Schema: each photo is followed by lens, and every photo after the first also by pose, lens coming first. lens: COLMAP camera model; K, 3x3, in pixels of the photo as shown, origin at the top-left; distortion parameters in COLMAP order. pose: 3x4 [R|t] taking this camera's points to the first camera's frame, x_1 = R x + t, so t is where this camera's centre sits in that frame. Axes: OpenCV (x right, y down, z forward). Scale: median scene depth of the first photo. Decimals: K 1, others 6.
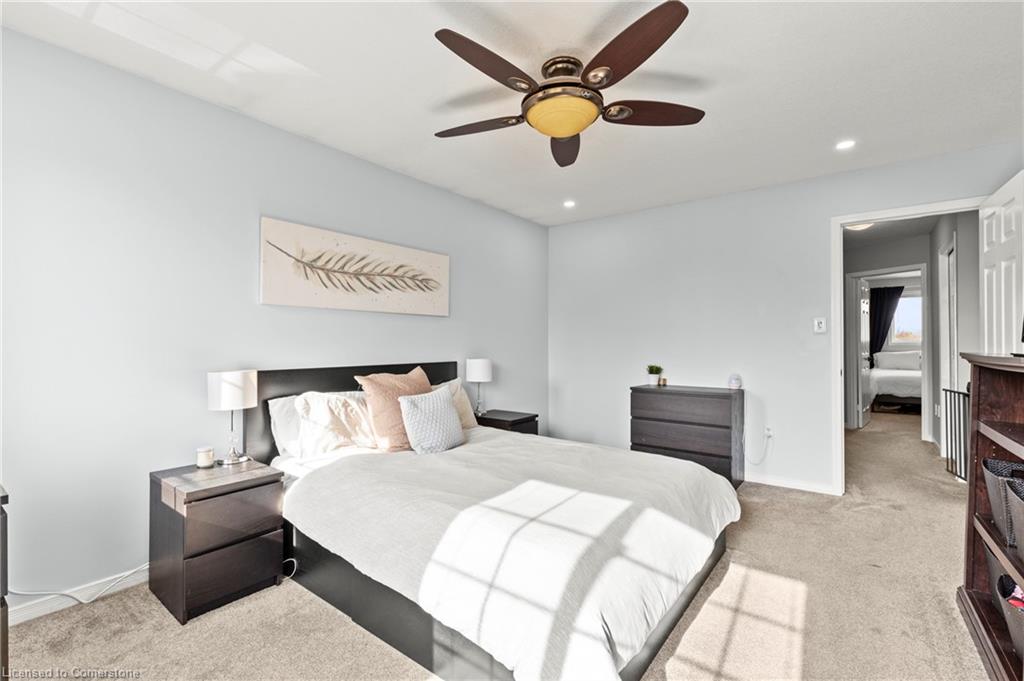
lens RADIAL K [[459.3, 0, 503.8], [0, 459.3, 340.5], [0, 0, 1]] dist [0.001126, 0.000059]
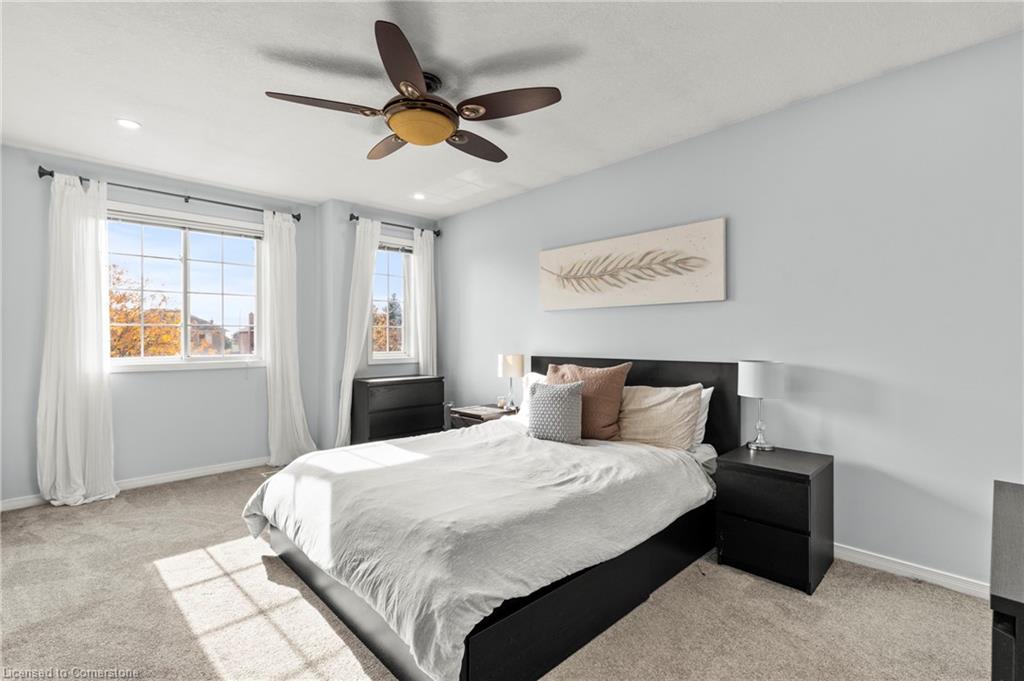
lens RADIAL K [[459.3, 0, 504.7], [0, 459.3, 343.8], [0, 0, 1]] dist [0.001126, 0.000059]
pose [[-0.147596, 0.011424, -0.988982, 0.769376], [0.010408, 0.999896, 0.009997, 0.007815], [0.988993, -0.008818, -0.147699, 0.891365]]
